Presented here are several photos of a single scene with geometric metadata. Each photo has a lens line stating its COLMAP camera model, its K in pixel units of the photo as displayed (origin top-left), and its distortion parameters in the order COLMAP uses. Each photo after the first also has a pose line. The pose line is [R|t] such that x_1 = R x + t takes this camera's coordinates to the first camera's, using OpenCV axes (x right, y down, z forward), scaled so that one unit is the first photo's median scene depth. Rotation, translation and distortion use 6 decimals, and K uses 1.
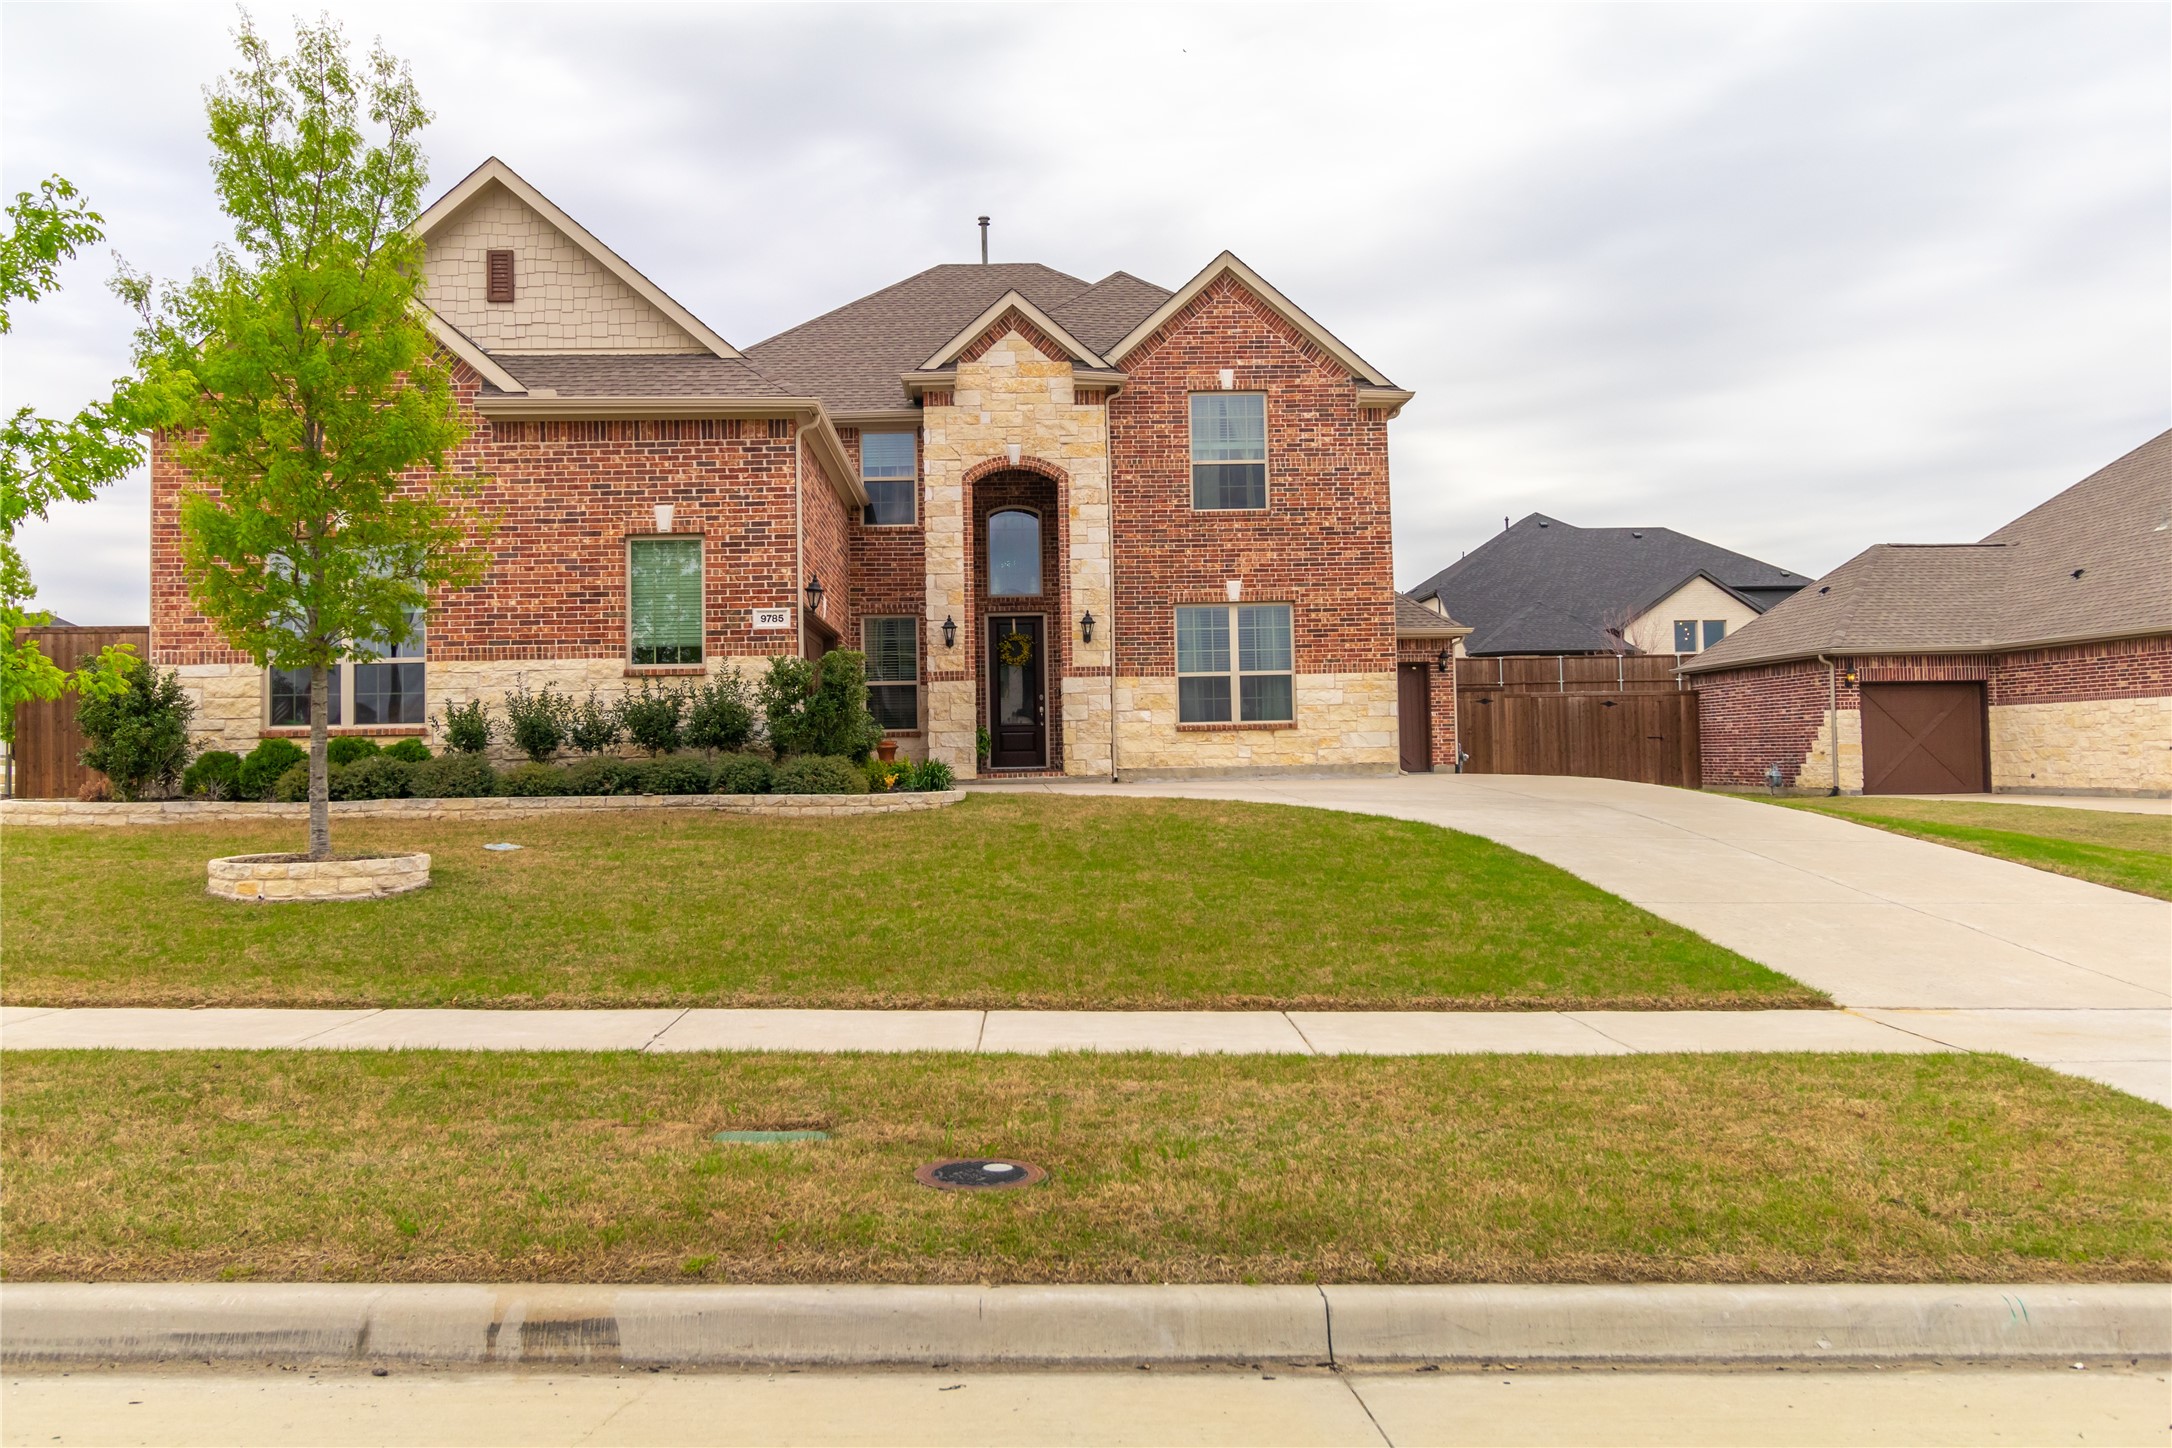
lens RADIAL K [[1731.9, 0, 1135.4], [0, 1731.9, 737.7], [0, 0, 1]] dist [-0.003220, -0.000390]
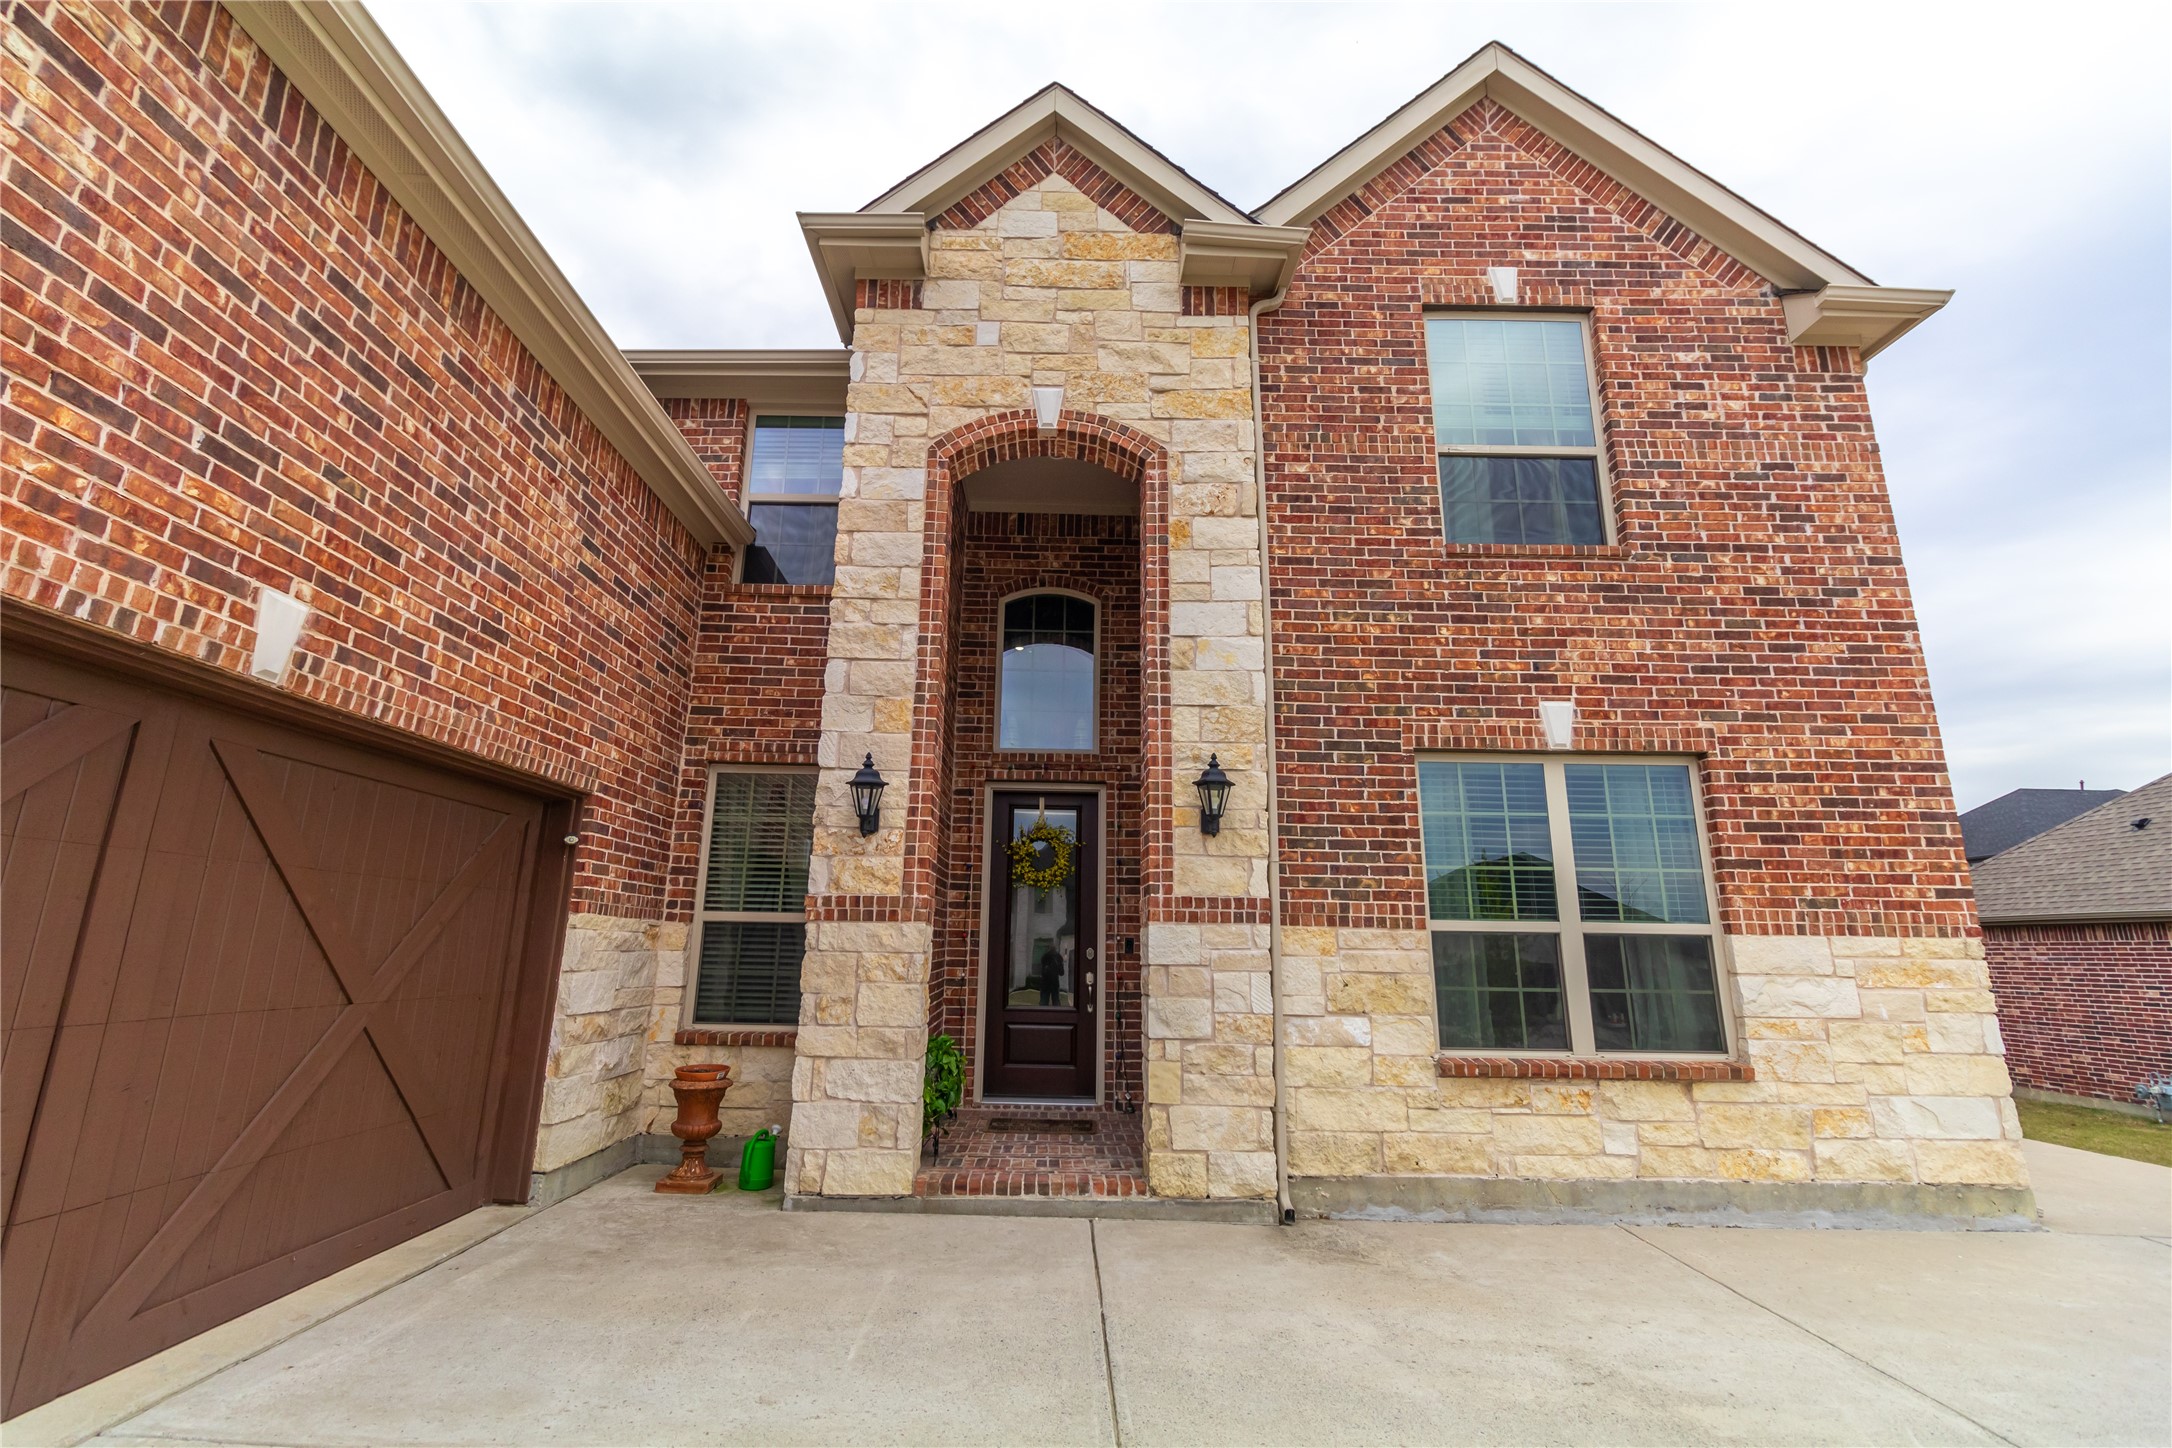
lens RADIAL K [[999.9, 0, 1051.9], [0, 999.9, 691.4], [0, 0, 1]] dist [0.000924, 0.000272]
pose [[0.996601, 0.020294, -0.079836, -0.046272], [-0.038215, 0.972476, -0.229848, -0.032532], [0.072974, 0.232118, 0.969946, 0.759798]]
